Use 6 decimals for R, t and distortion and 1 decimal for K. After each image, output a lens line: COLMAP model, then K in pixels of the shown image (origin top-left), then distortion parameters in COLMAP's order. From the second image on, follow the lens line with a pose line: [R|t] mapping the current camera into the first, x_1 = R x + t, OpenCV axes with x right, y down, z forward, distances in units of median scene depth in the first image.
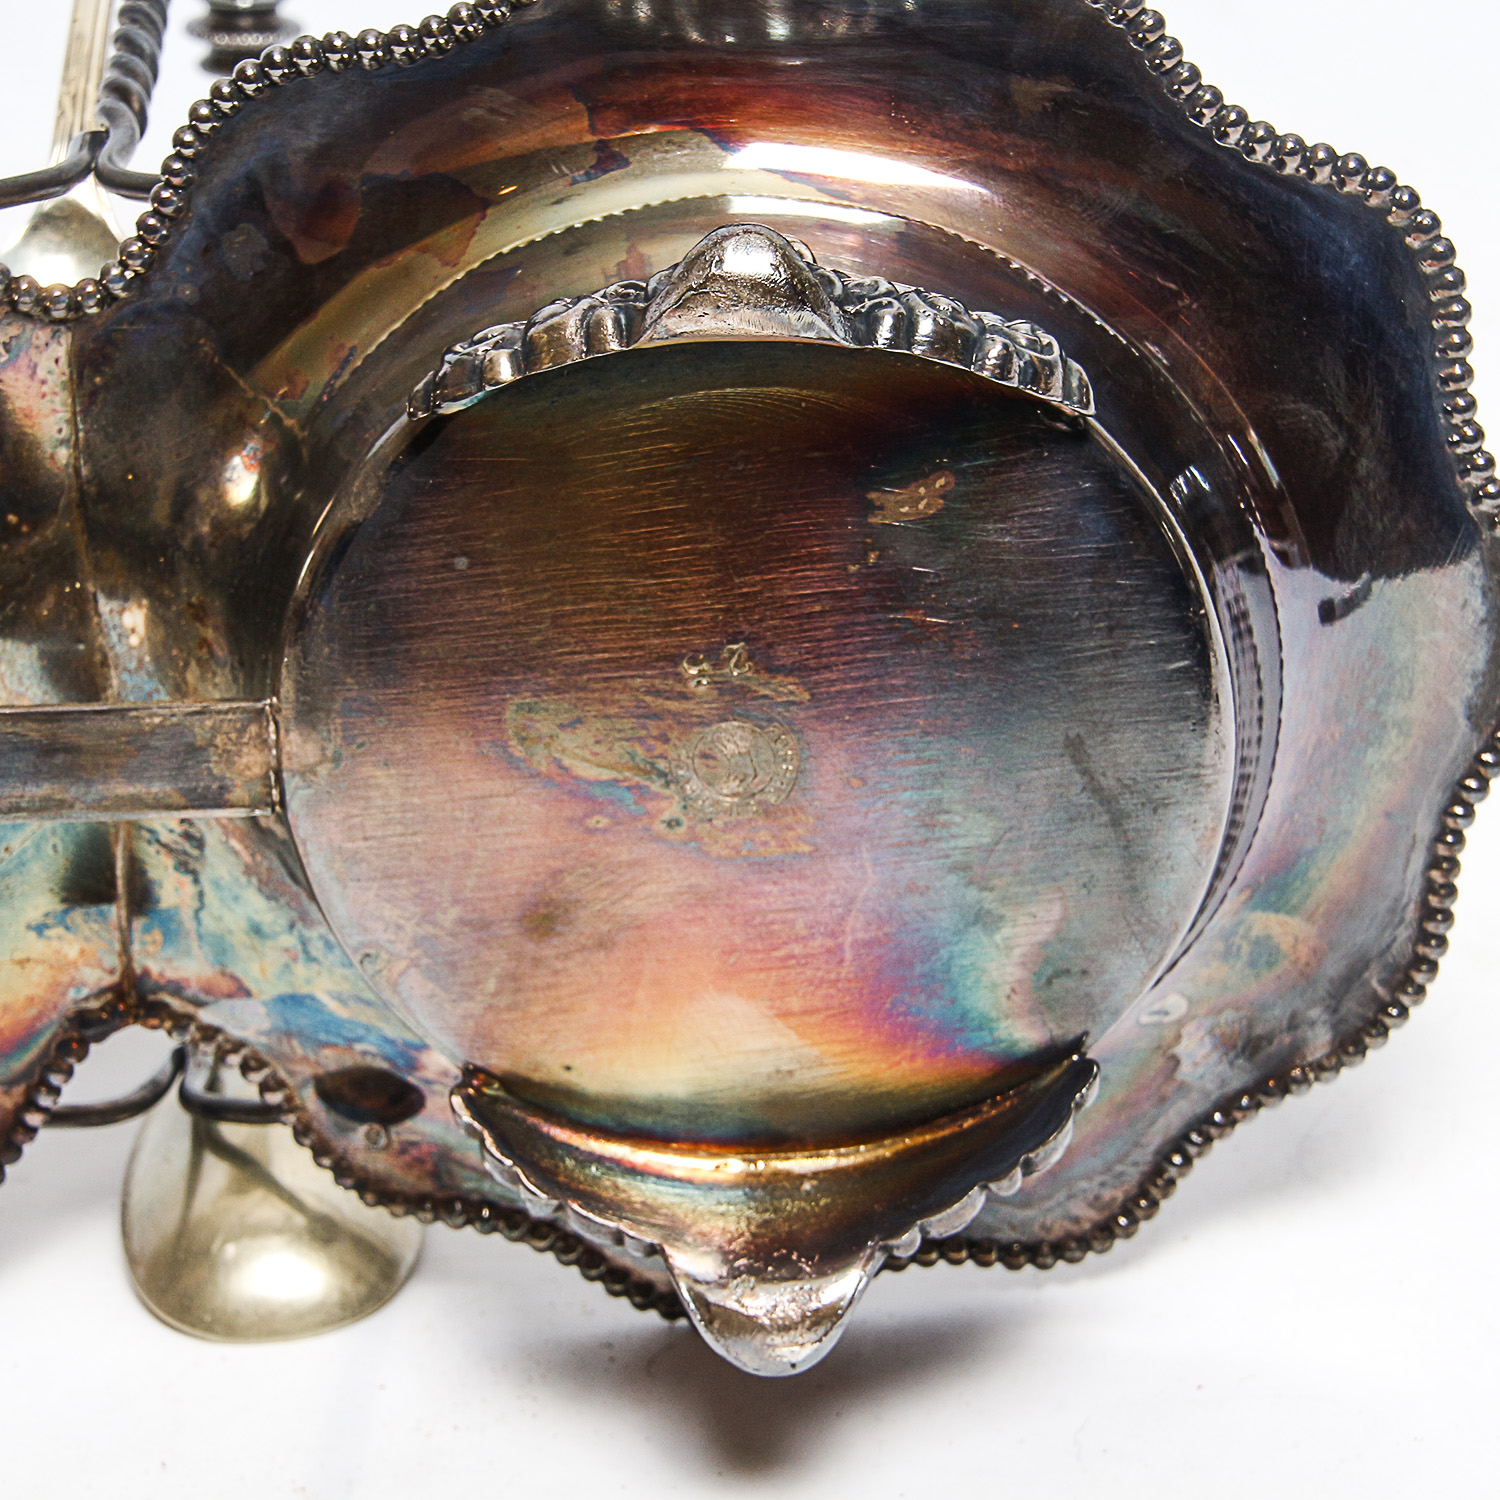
lens RADIAL K [[6204.8, 0, 752.4], [0, 6204.8, 758.5], [0, 0, 1]] dist [0.385858, 0.000000]
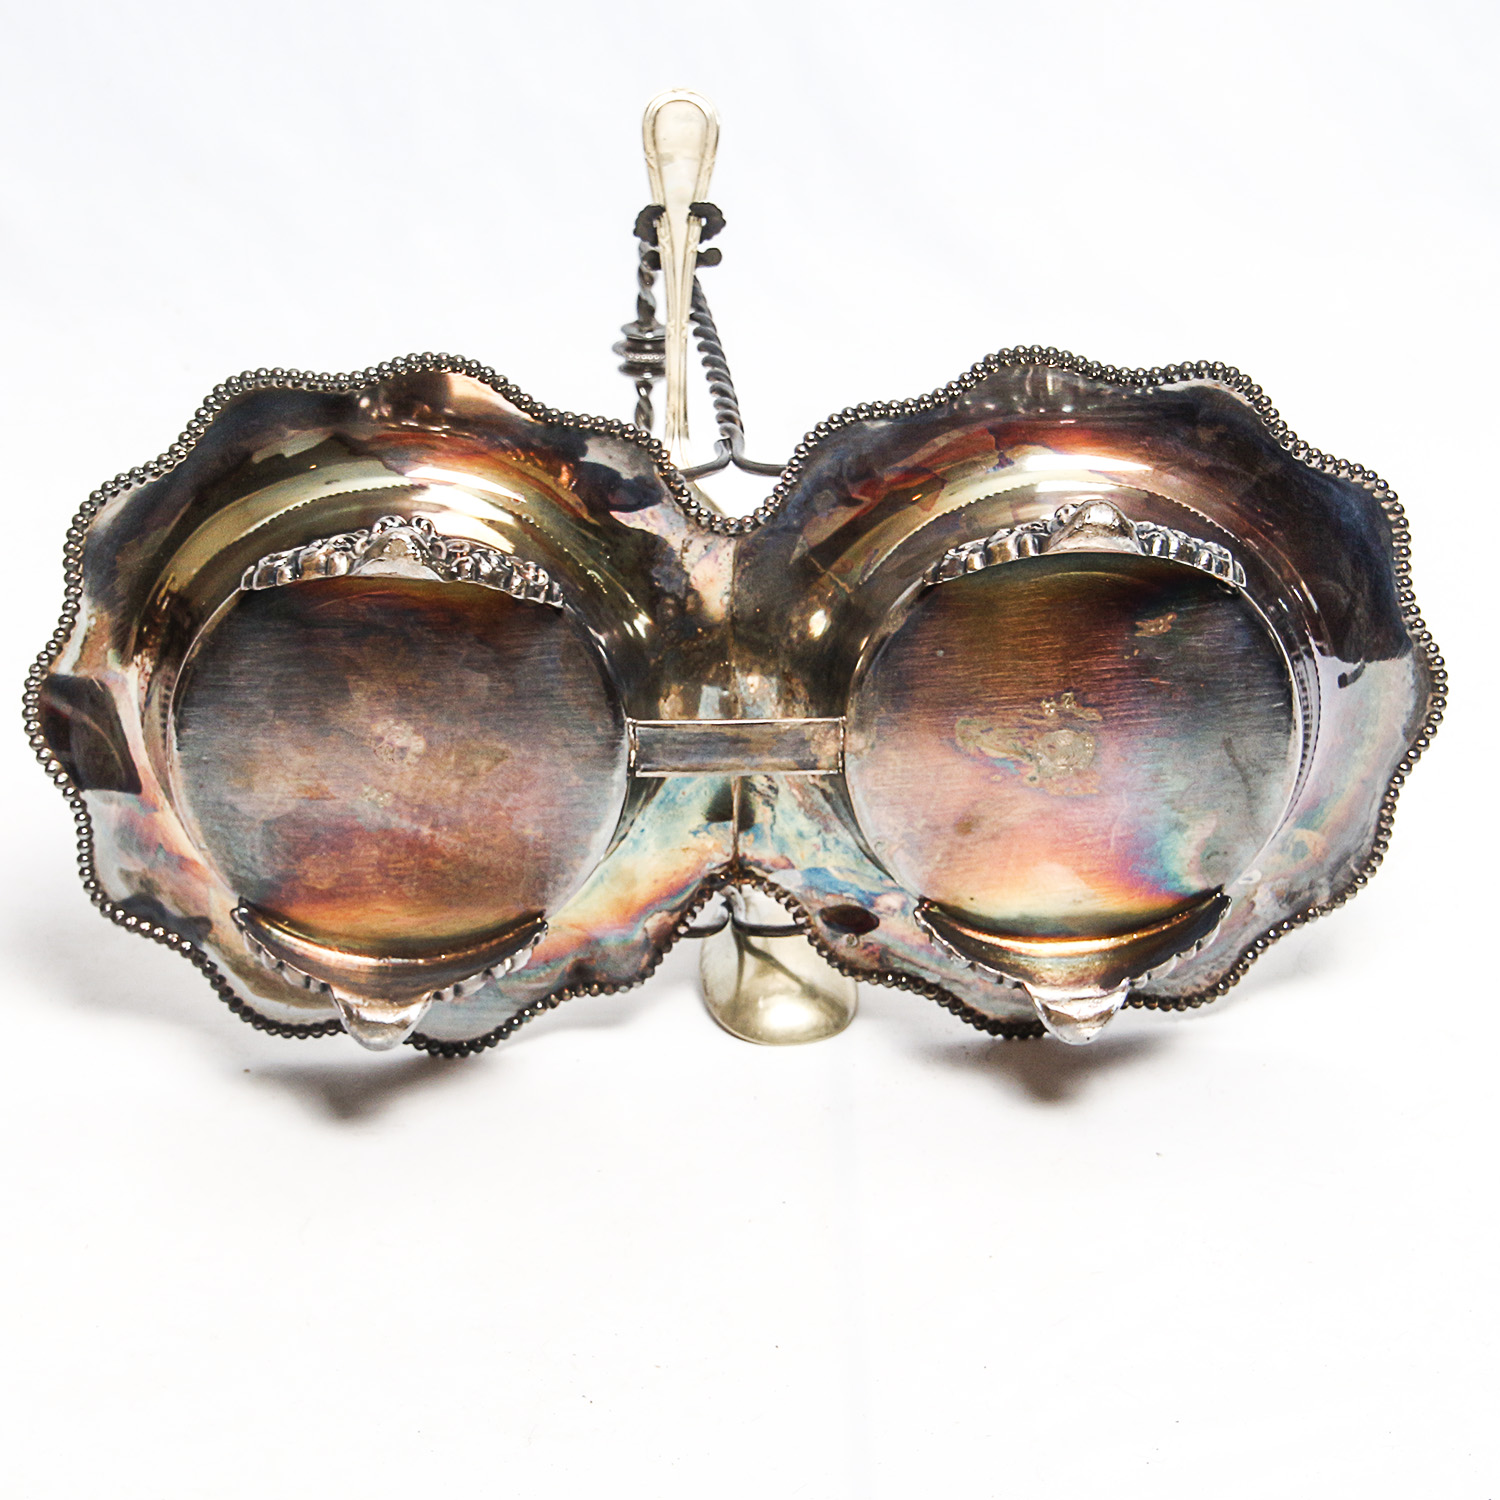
lens RADIAL K [[6204.8, 0, 748.1], [0, 6204.8, 743.9], [0, 0, 1]] dist [0.385858, 0.000000]
pose [[0.997563, 0.009765, 0.069088, -0.249414], [-0.008355, 0.999752, -0.020667, 0.042115], [-0.069273, 0.020039, 0.997396, -1.062620]]
